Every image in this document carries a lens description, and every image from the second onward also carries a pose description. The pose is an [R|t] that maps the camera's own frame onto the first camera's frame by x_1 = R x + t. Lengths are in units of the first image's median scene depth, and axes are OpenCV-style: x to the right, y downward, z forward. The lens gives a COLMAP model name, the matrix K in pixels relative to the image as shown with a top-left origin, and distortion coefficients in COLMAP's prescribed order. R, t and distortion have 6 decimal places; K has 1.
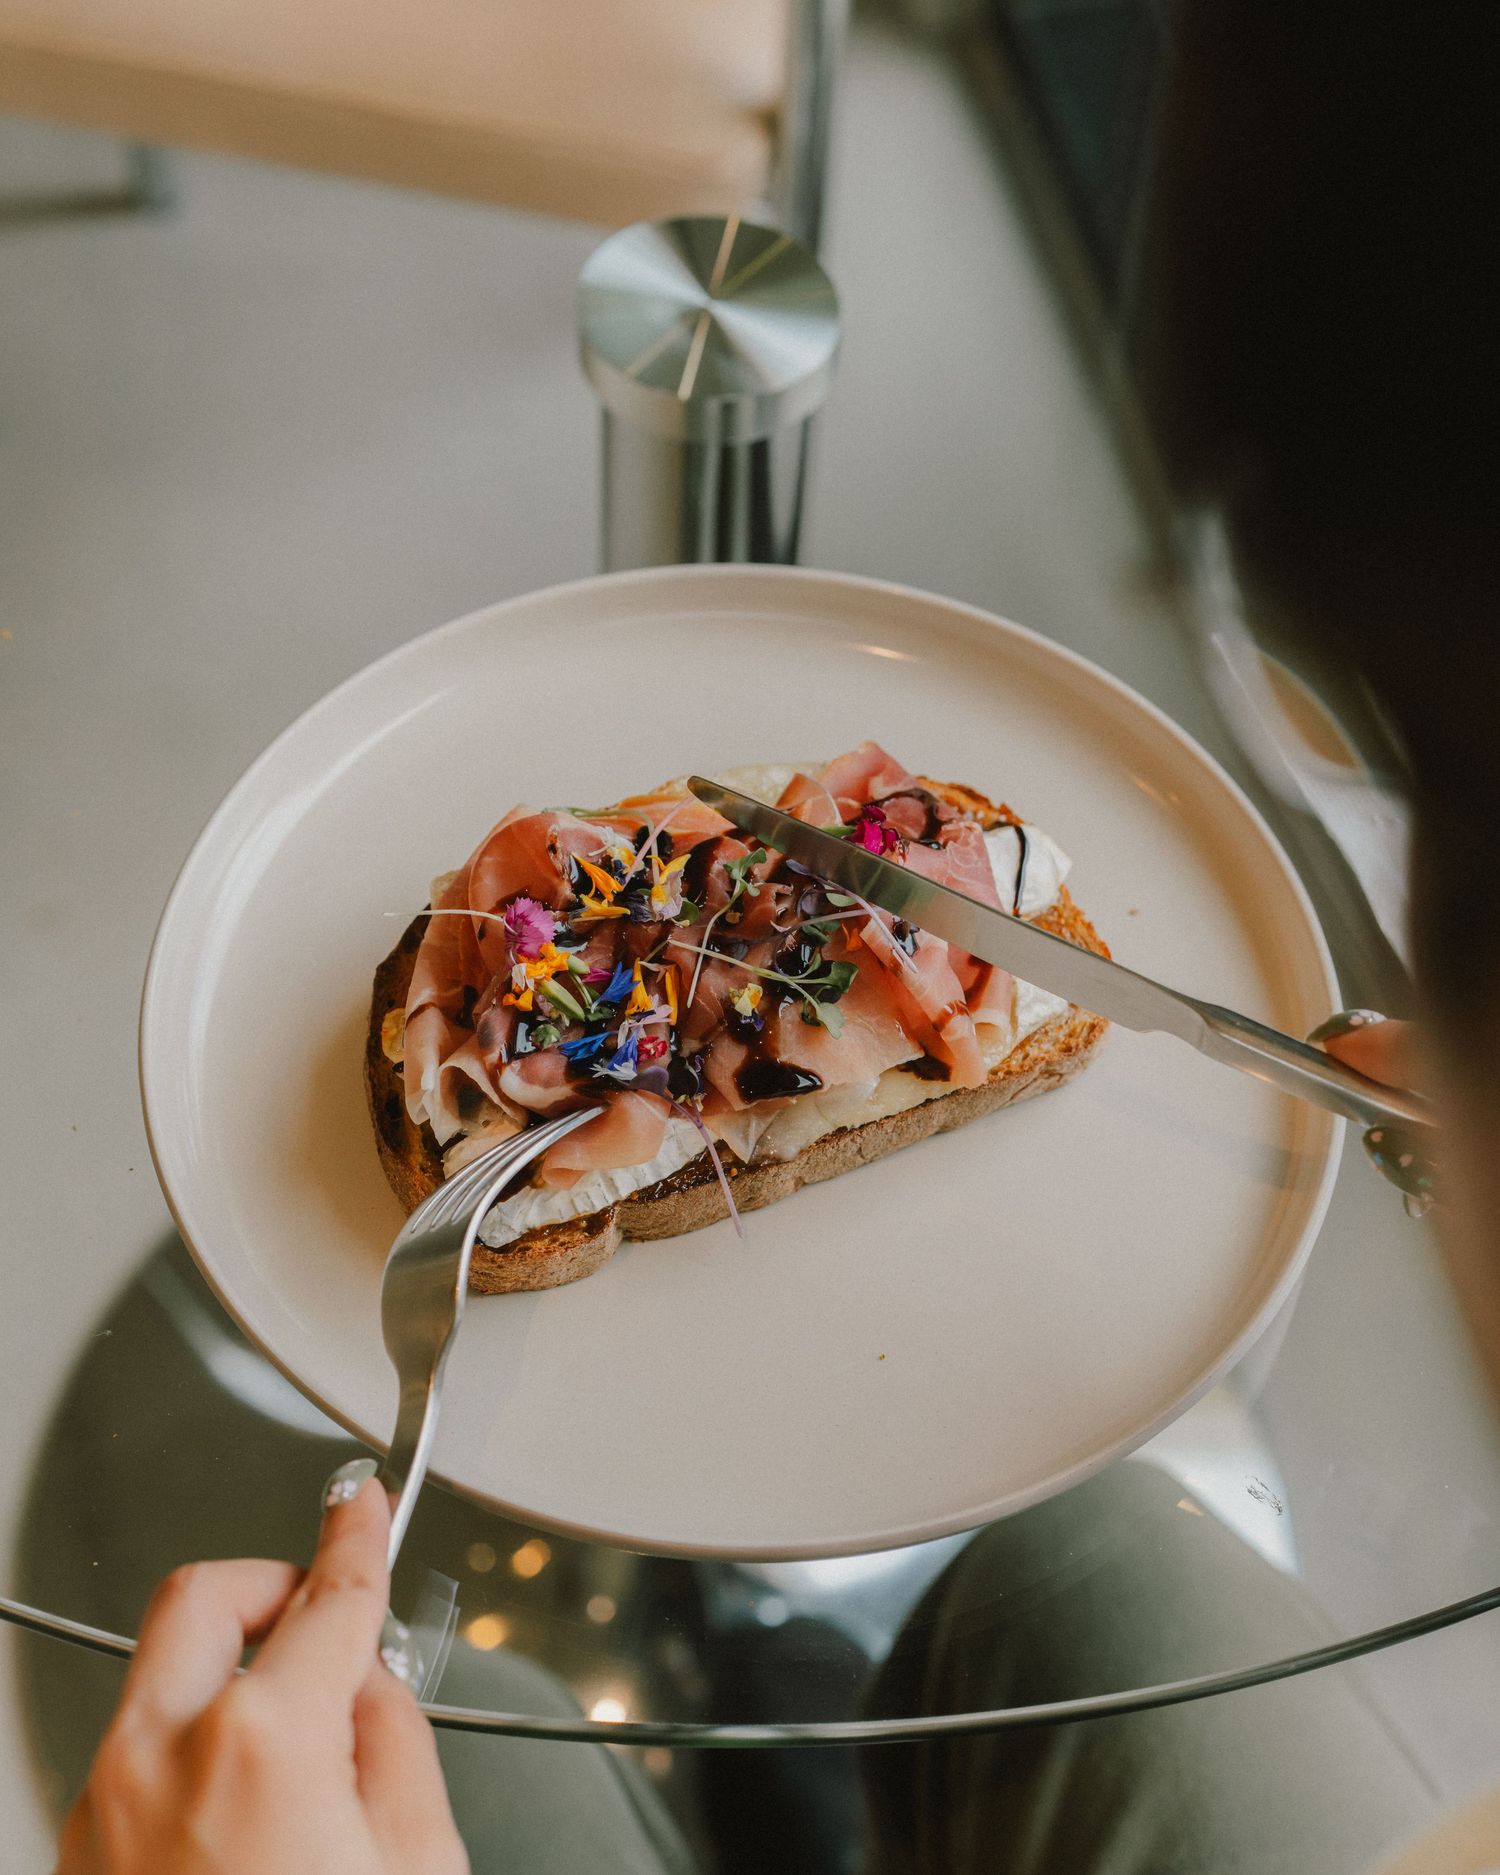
lens RADIAL K [[3584.3, 0, 749.3], [0, 3584.3, 932.4], [0, 0, 1]] dist [-0.019192, 0.000000]
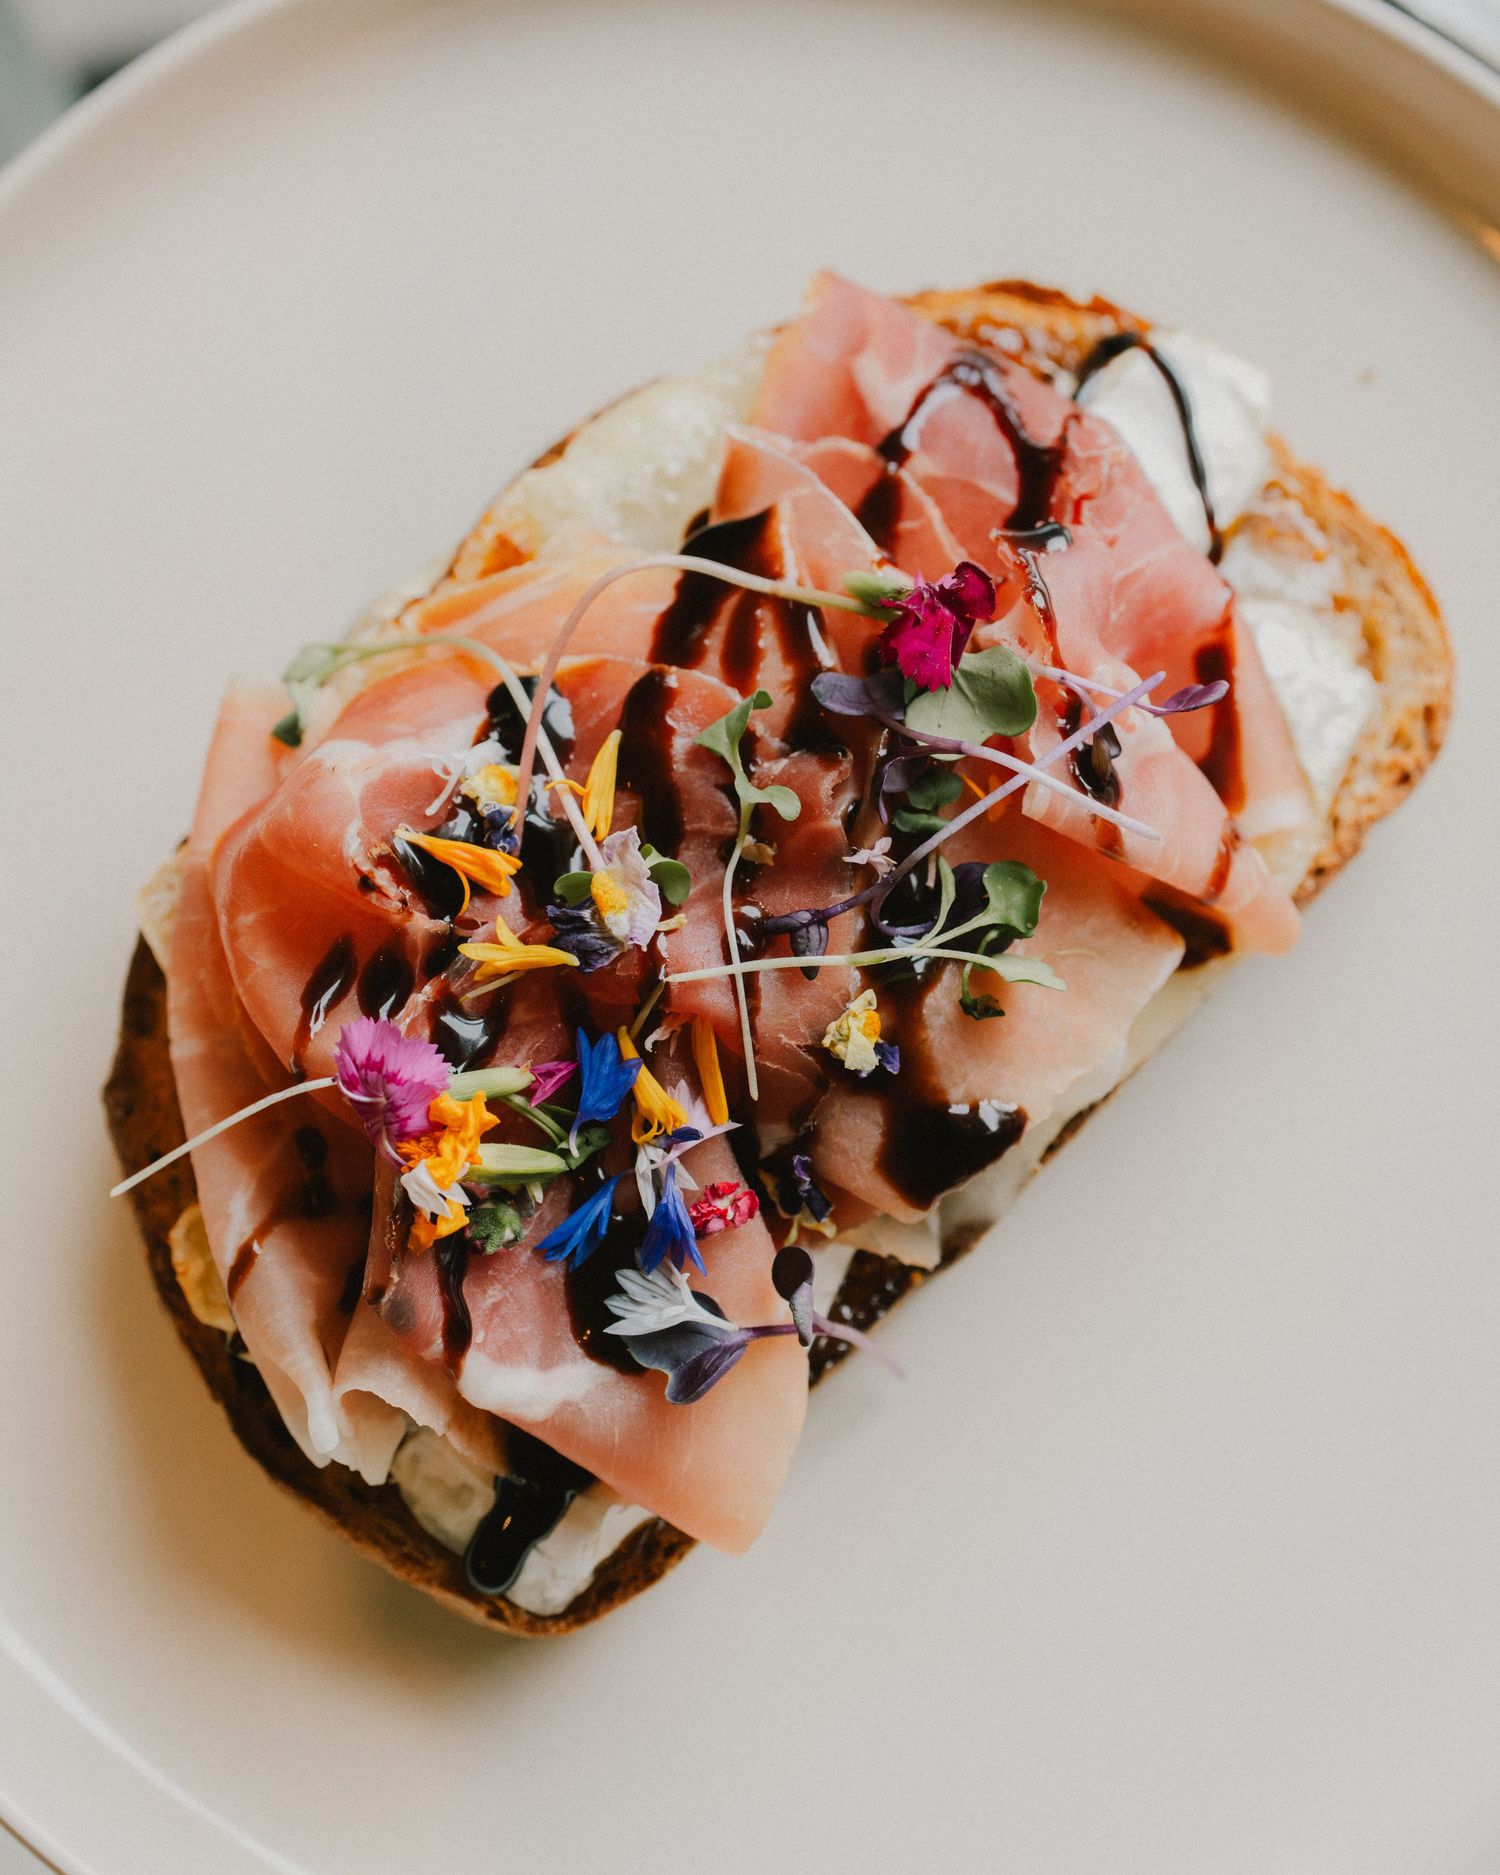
lens RADIAL K [[3584.3, 0, 735.4], [0, 3584.3, 828.7], [0, 0, 1]] dist [-0.019192, 0.000000]
pose [[0.935078, -0.353598, 0.024452, -0.018378], [0.315091, 0.860876, 0.399513, -0.206685], [-0.162317, -0.365871, 0.916401, 0.550396]]
